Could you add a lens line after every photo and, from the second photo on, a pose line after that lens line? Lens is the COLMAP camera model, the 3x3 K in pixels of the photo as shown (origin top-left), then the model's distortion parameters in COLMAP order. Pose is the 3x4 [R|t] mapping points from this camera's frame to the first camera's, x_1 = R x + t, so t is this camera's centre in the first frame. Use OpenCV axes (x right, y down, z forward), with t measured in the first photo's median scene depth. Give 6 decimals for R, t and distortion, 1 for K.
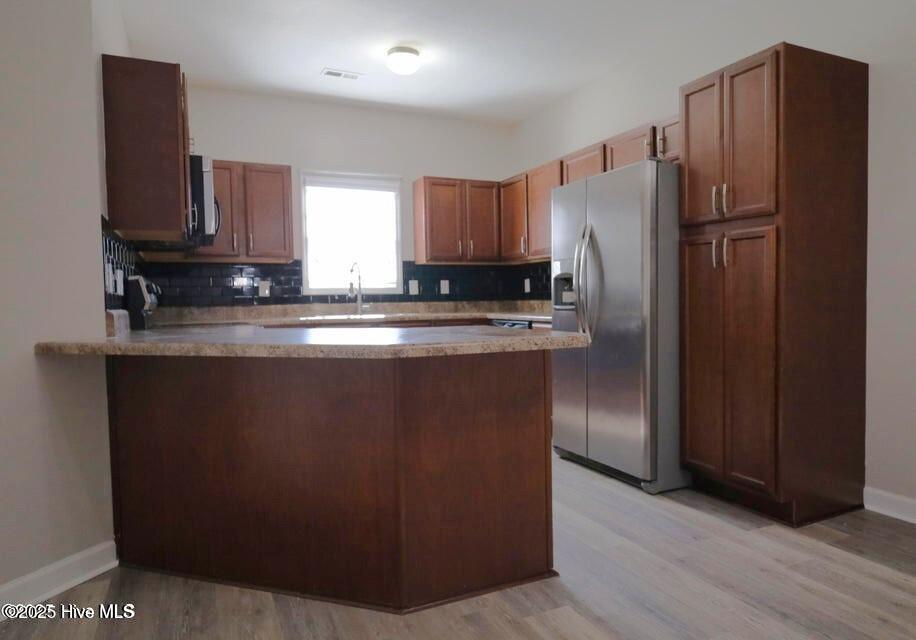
lens RADIAL K [[600.6, 0, 461.8], [0, 600.6, 318.4], [0, 0, 1]] dist [0.006990, 0.000218]
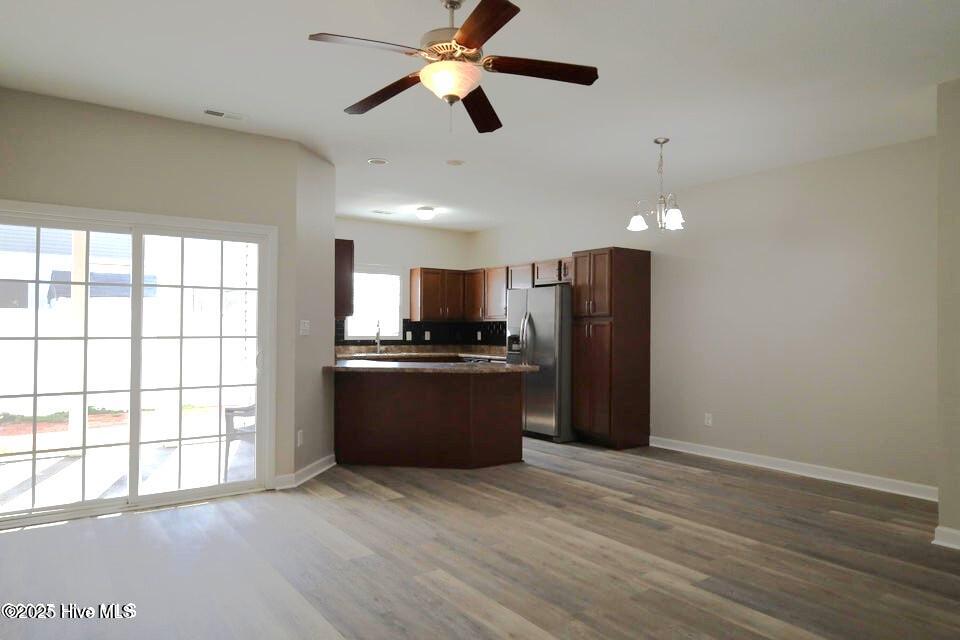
lens RADIAL K [[606.7, 0, 478.5], [0, 606.7, 324.2], [0, 0, 1]] dist [-0.000418, 0.000010]
pose [[0.979785, 0.025582, 0.198413, -0.241445], [-0.015724, 0.998570, -0.051105, -0.004730], [-0.199436, 0.046952, 0.978785, -0.644246]]
